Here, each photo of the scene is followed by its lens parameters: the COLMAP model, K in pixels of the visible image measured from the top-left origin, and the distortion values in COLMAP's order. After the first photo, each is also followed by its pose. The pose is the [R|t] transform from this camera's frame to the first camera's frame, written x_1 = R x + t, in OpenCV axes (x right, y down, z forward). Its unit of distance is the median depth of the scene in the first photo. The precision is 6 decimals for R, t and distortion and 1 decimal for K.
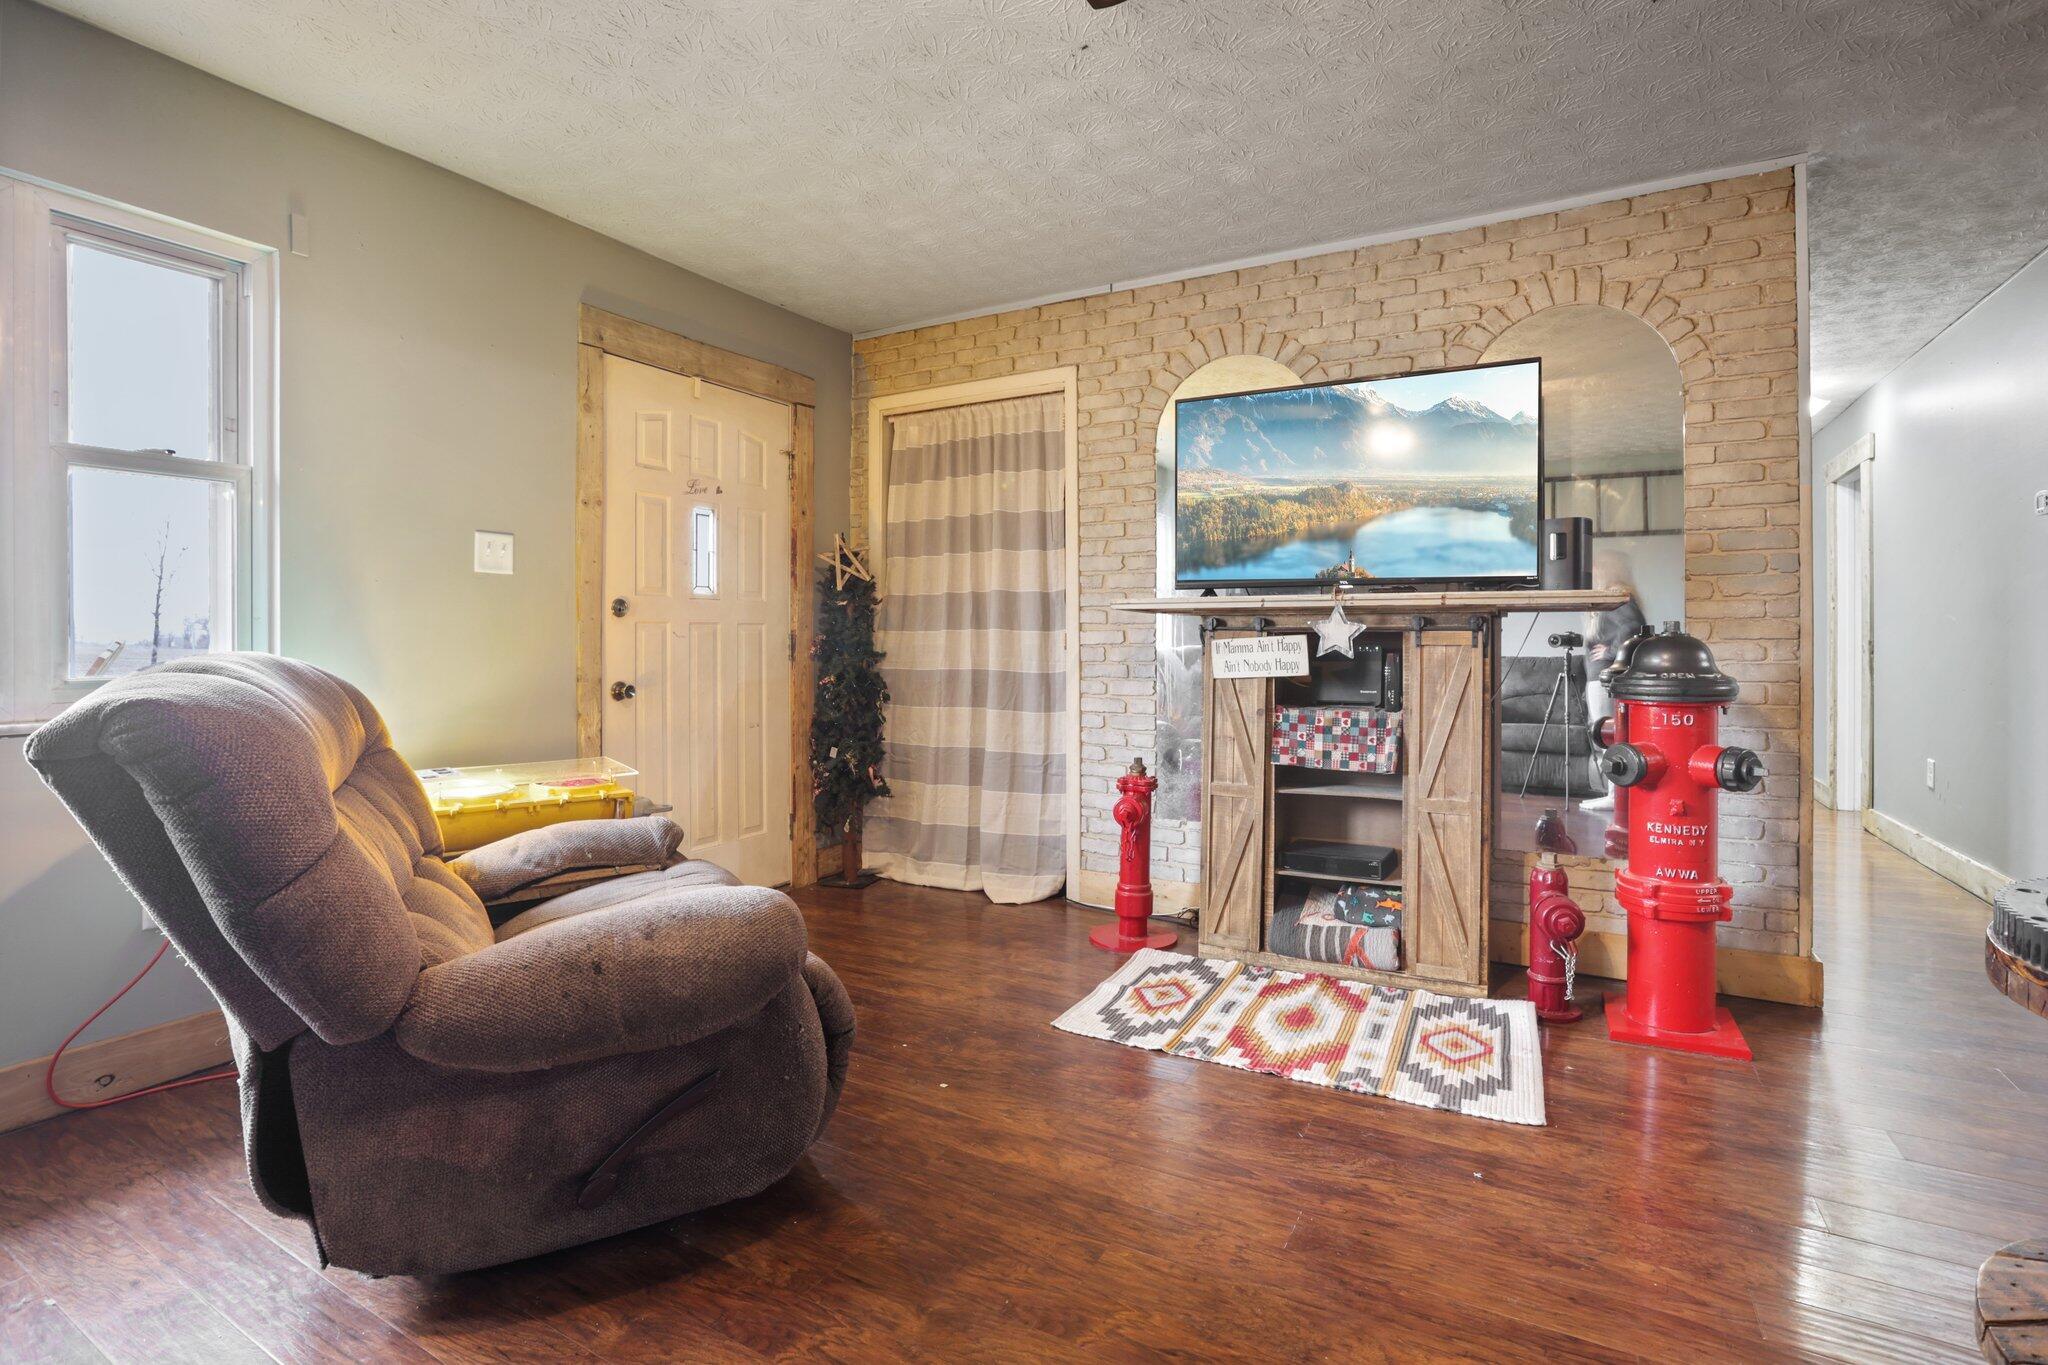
lens RADIAL K [[963.1, 0, 1022.2], [0, 963.1, 644.7], [0, 0, 1]] dist [-0.049949, 0.000173]
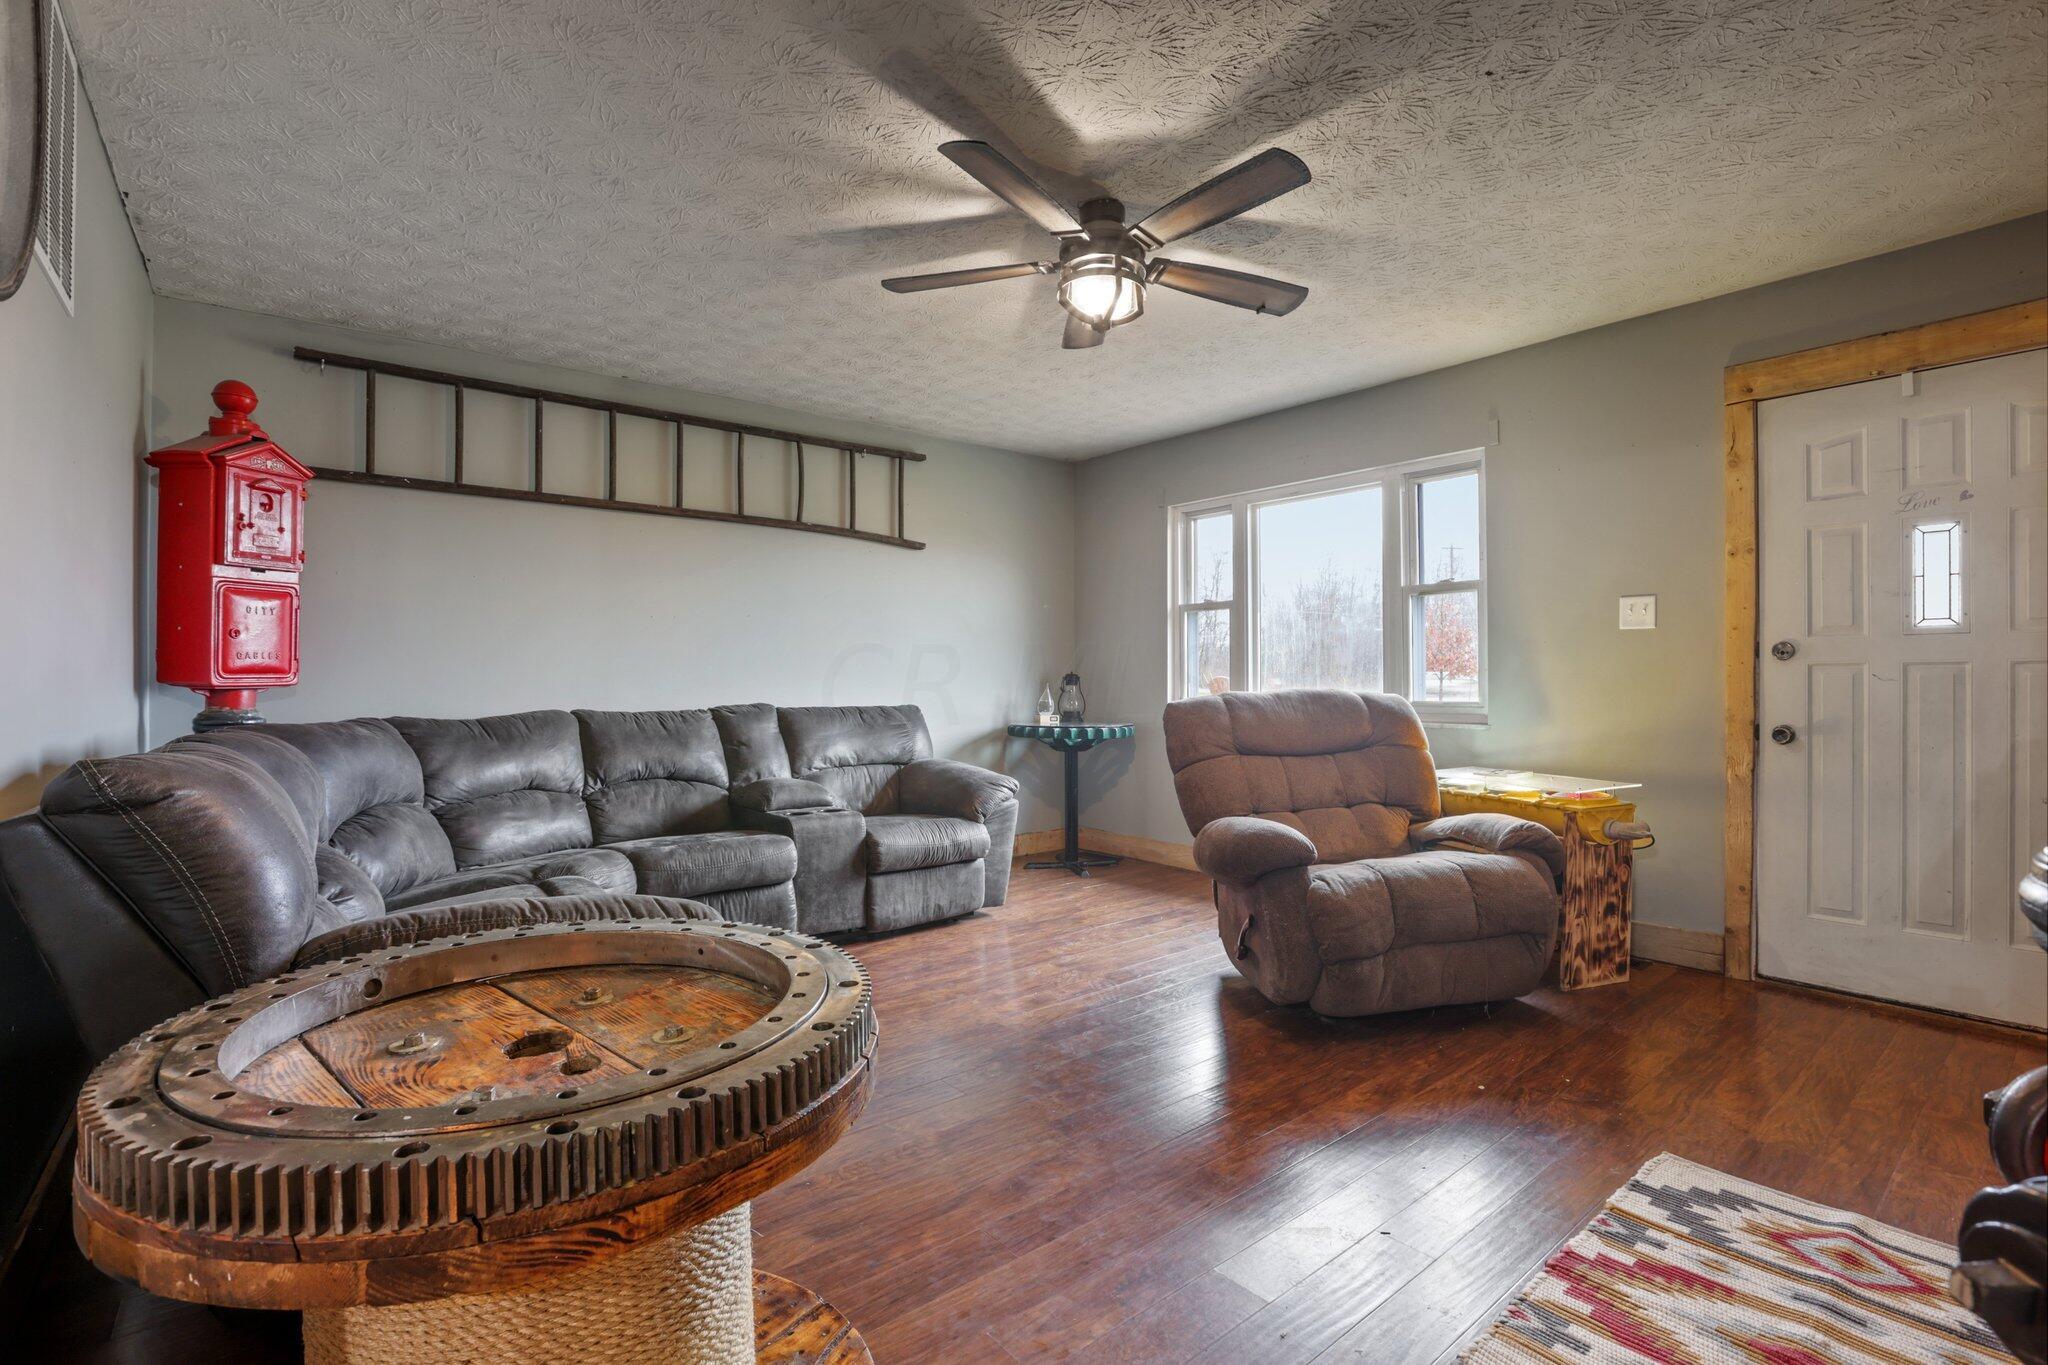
lens RADIAL K [[934.6, 0, 1024.0], [0, 934.6, 682.5], [0, 0, 1]] dist [0.000155, 0.000148]
pose [[-0.357392, -0.001171, -0.933954, 0.948214], [-0.005225, 0.999986, 0.000746, -0.002447], [0.933940, 0.005147, -0.357393, 0.756071]]
